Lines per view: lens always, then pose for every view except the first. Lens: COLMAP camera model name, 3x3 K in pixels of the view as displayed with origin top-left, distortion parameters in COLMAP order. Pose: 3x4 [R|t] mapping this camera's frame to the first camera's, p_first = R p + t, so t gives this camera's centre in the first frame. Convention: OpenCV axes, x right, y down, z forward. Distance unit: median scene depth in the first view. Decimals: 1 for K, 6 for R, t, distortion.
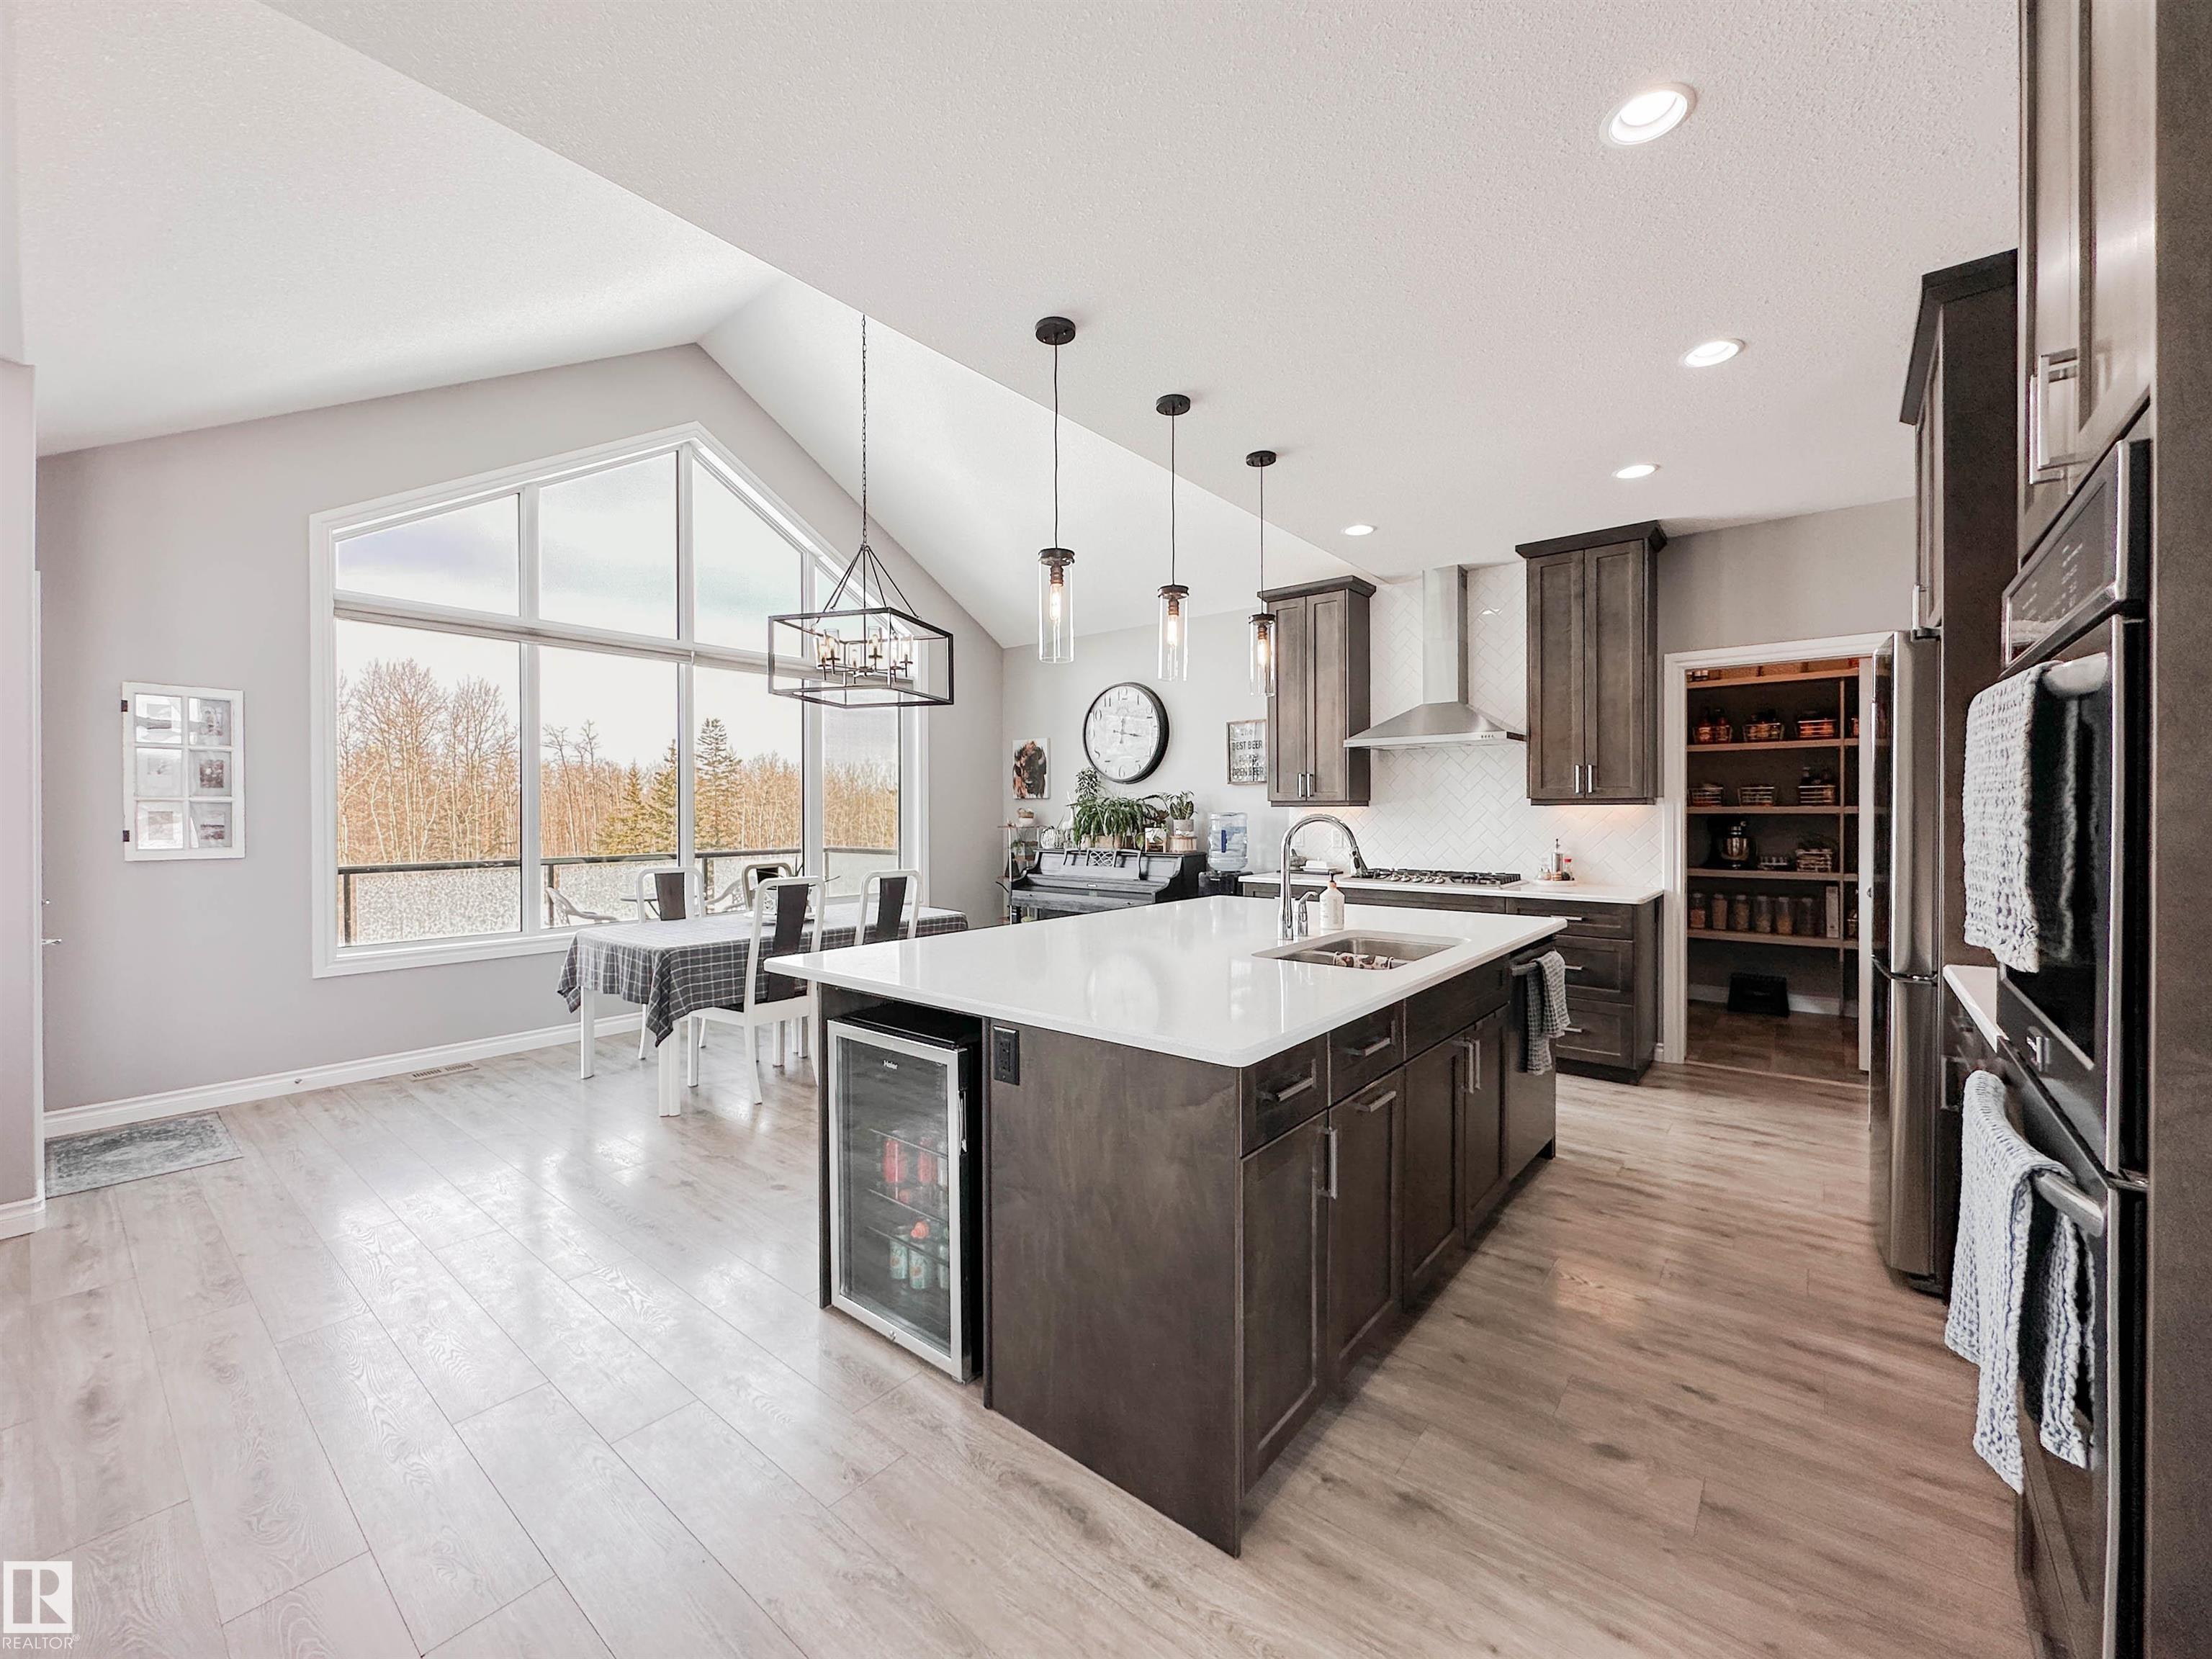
lens RADIAL K [[880.3, 0, 1113.7], [0, 880.3, 816.0], [0, 0, 1]] dist [-0.005845, -0.000154]
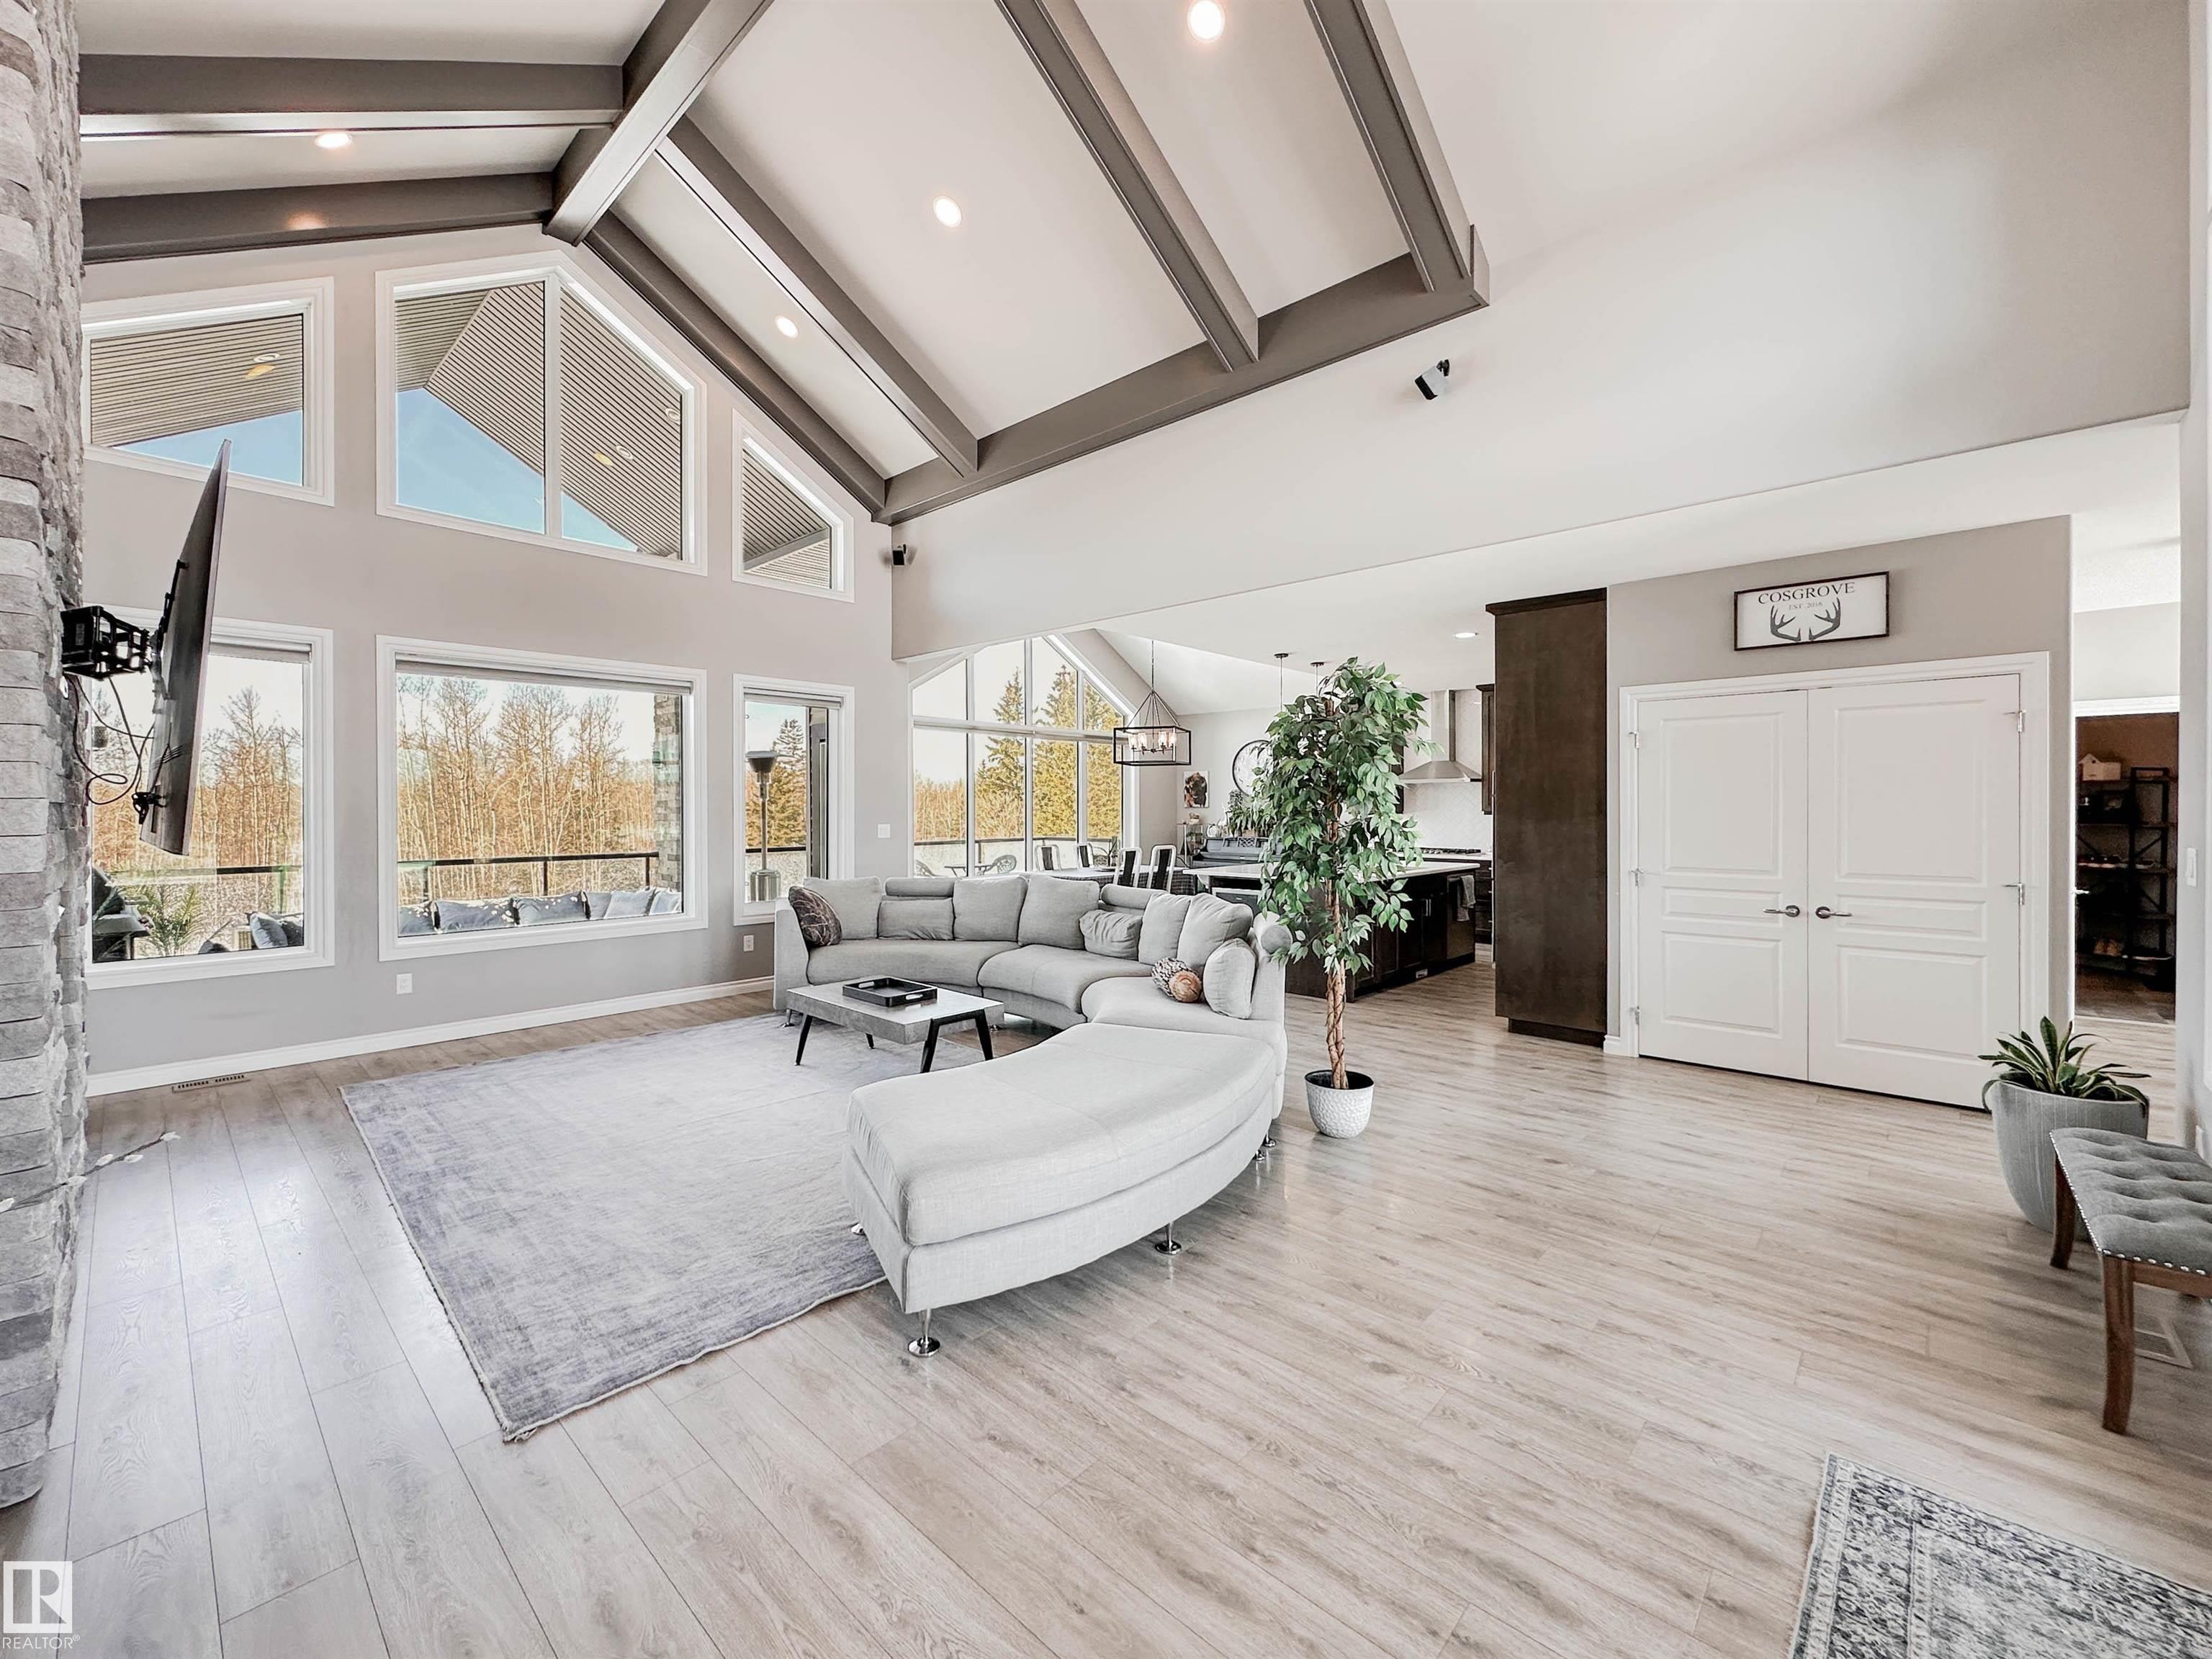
lens RADIAL K [[889.5, 0, 1091.5], [0, 889.5, 813.2], [0, 0, 1]] dist [-0.000781, -0.000420]
pose [[0.996850, 0.001313, -0.079301, -0.232732], [-0.001114, 0.999996, 0.002550, -0.018303], [0.079304, -0.002453, 0.996847, -1.003478]]
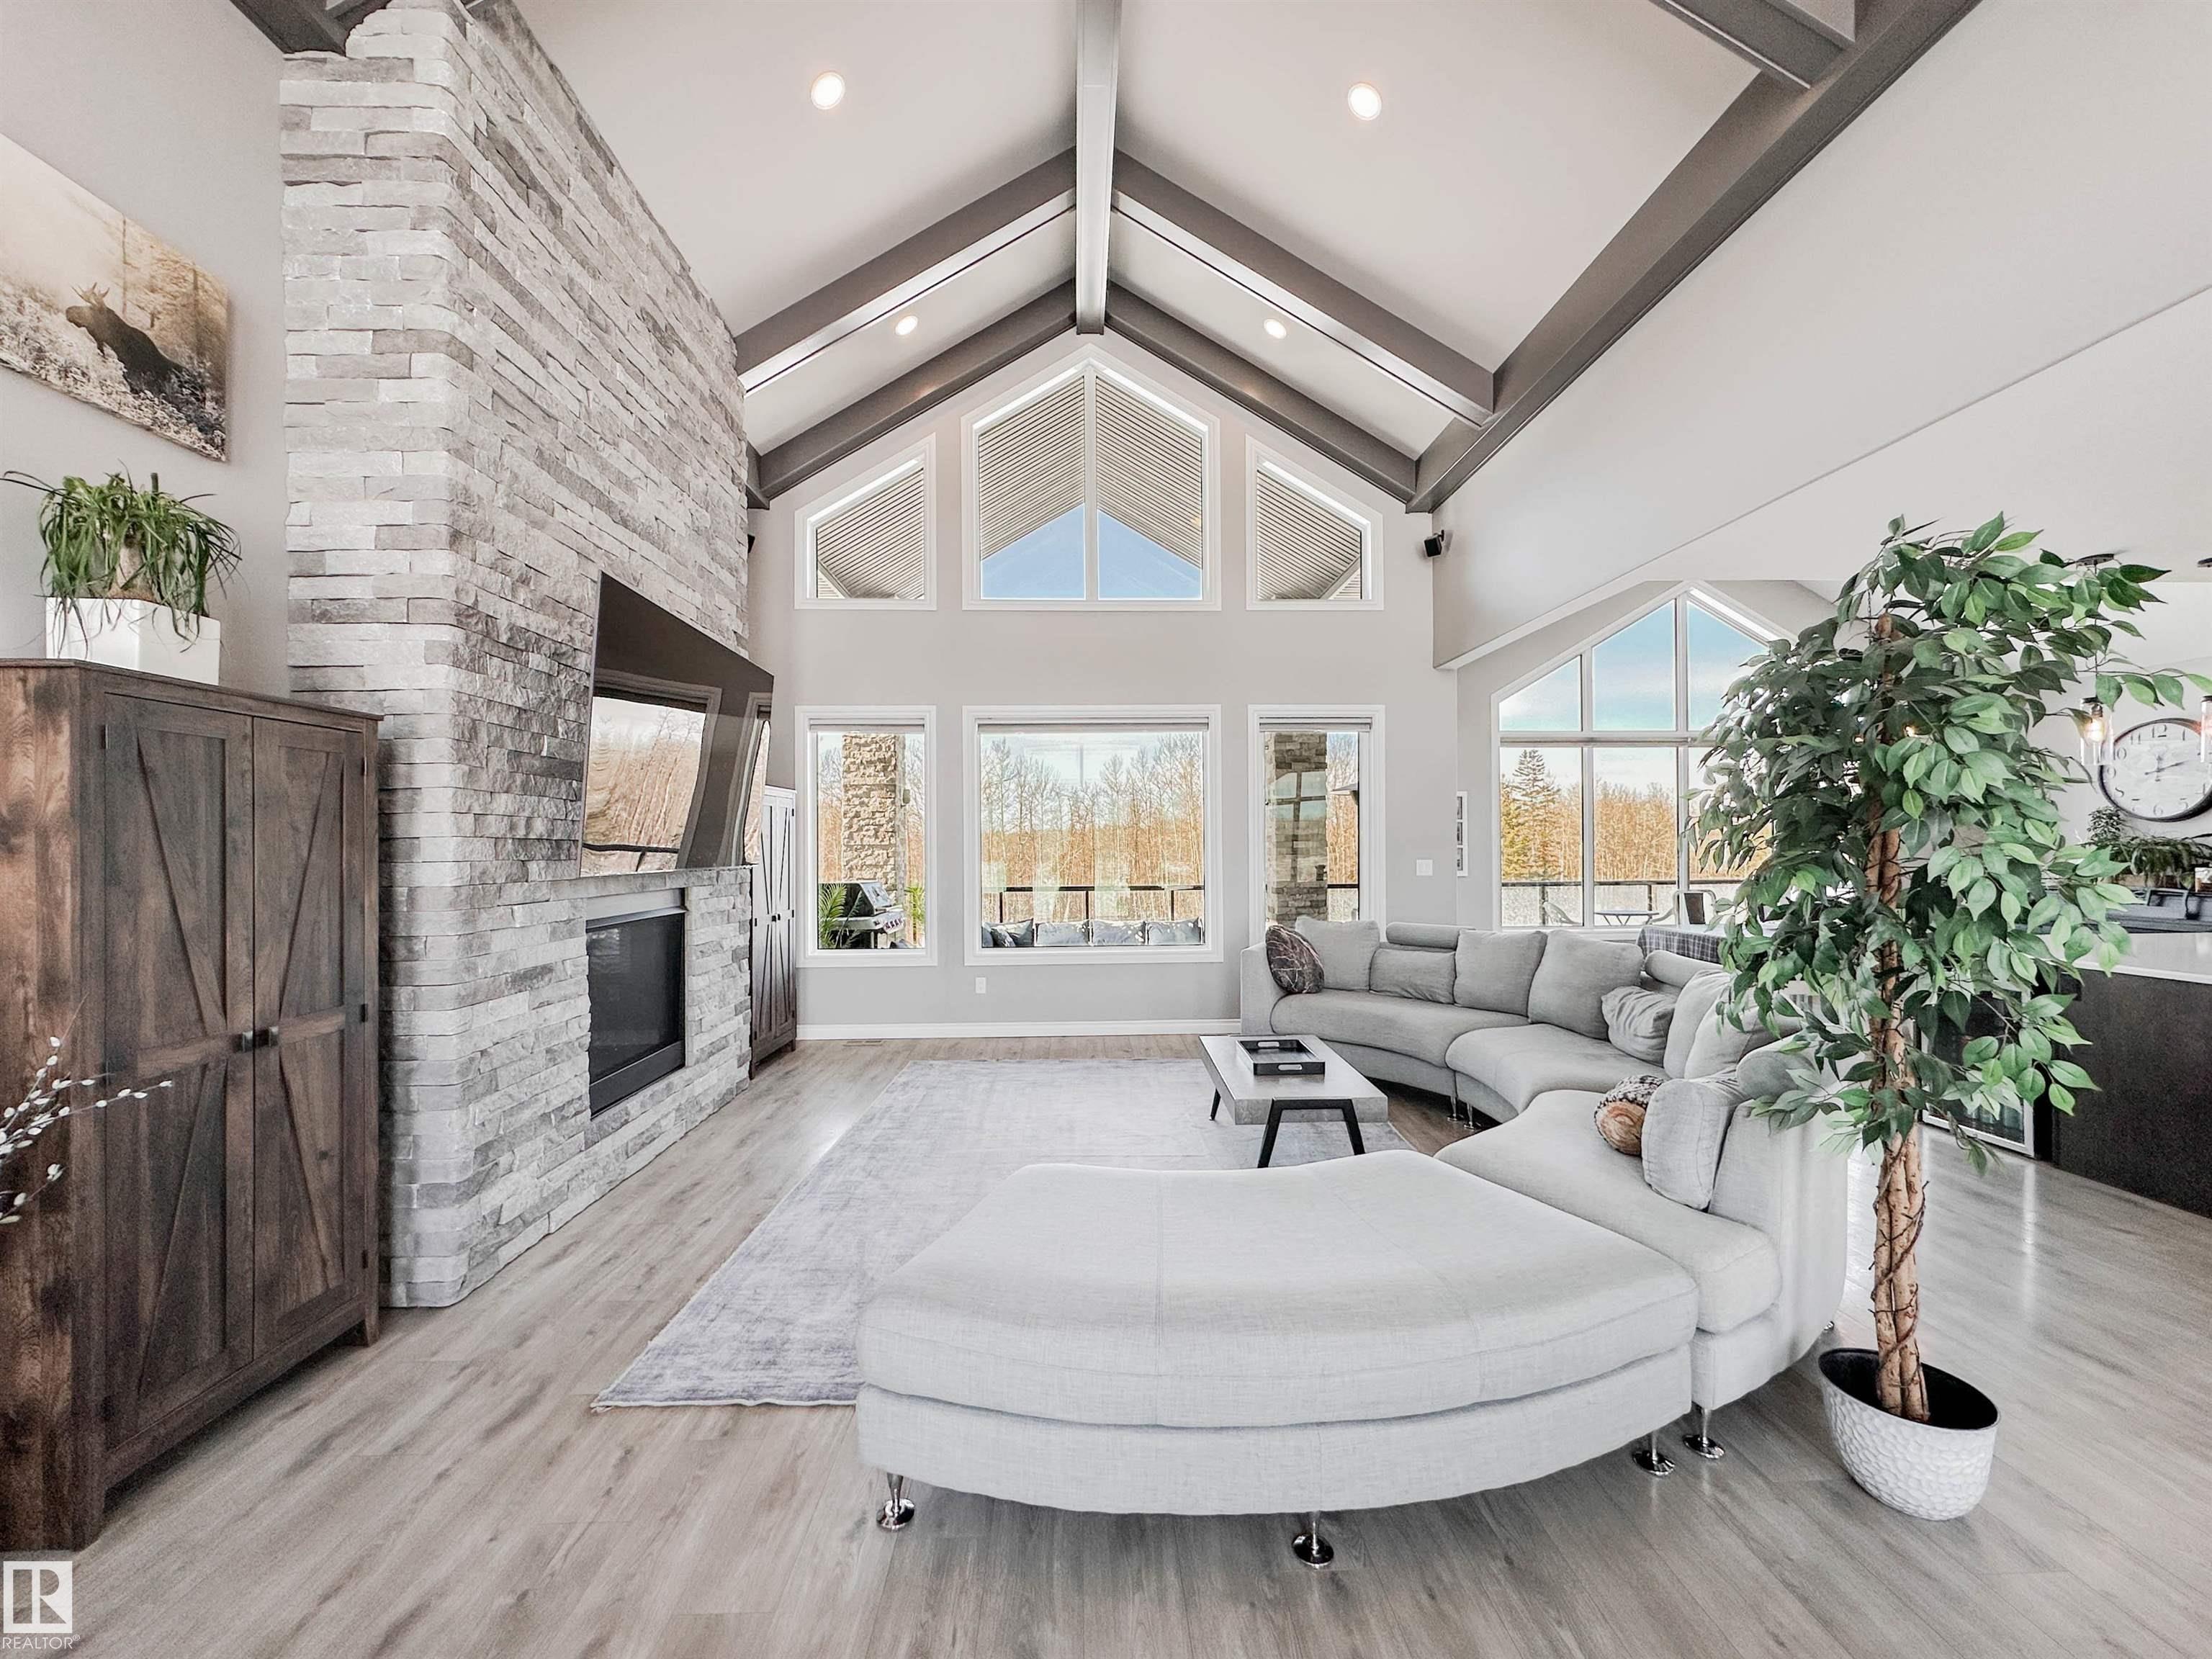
lens RADIAL K [[889.4, 0, 1106.7], [0, 889.4, 842.7], [0, 0, 1]] dist [-0.001582, 0.000186]
pose [[0.653672, -0.004297, -0.756766, -0.010955], [0.002099, 0.999990, -0.003866, -0.016280], [0.756775, 0.000939, 0.653675, -0.716368]]
